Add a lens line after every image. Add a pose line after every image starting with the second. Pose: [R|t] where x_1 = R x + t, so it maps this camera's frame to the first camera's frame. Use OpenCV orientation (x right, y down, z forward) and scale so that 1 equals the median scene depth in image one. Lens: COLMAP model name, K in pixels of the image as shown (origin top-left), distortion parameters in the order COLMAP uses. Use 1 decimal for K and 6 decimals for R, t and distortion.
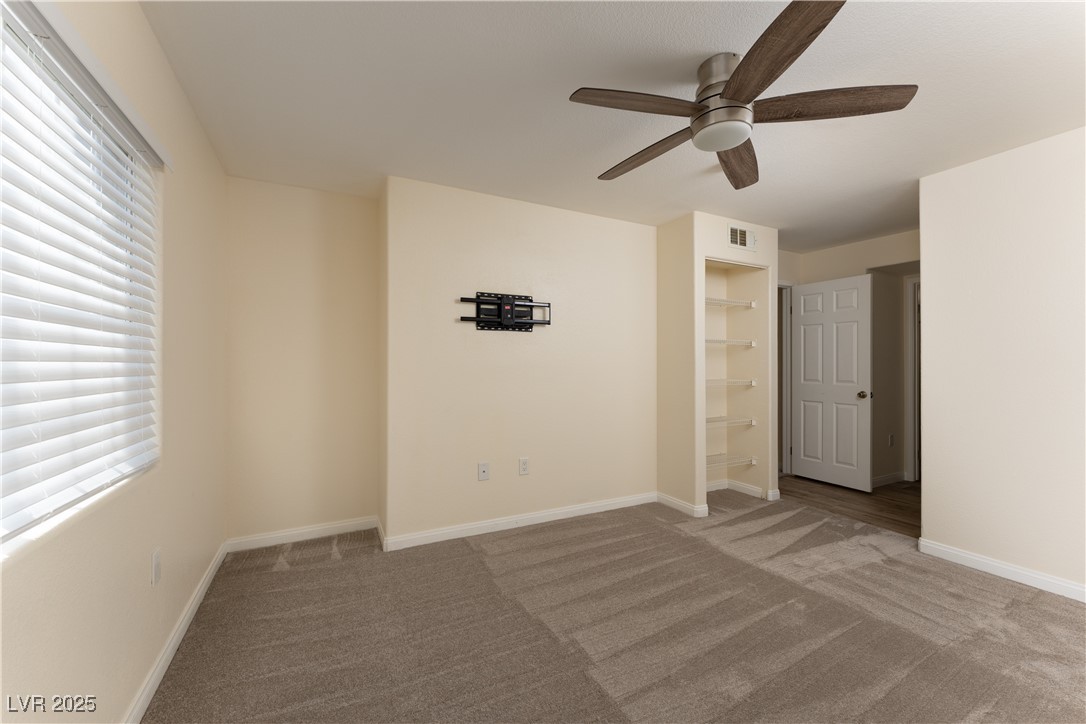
lens RADIAL K [[419.1, 0, 542.0], [0, 419.1, 369.4], [0, 0, 1]] dist [-0.003561, 0.000537]
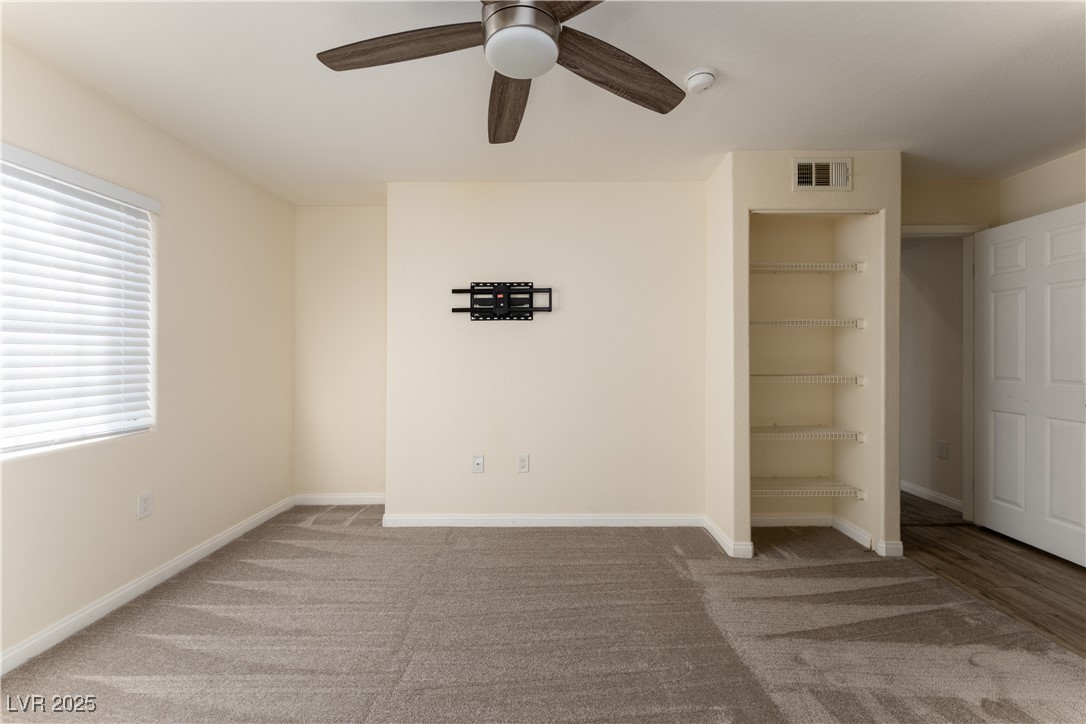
lens RADIAL K [[419.1, 0, 547.3], [0, 419.1, 359.4], [0, 0, 1]] dist [-0.003561, 0.000537]
pose [[0.893783, 0.001204, -0.448499, 0.447868], [-0.001329, 0.999999, 0.000037, -0.002440], [0.448498, 0.000563, 0.893783, 0.191880]]
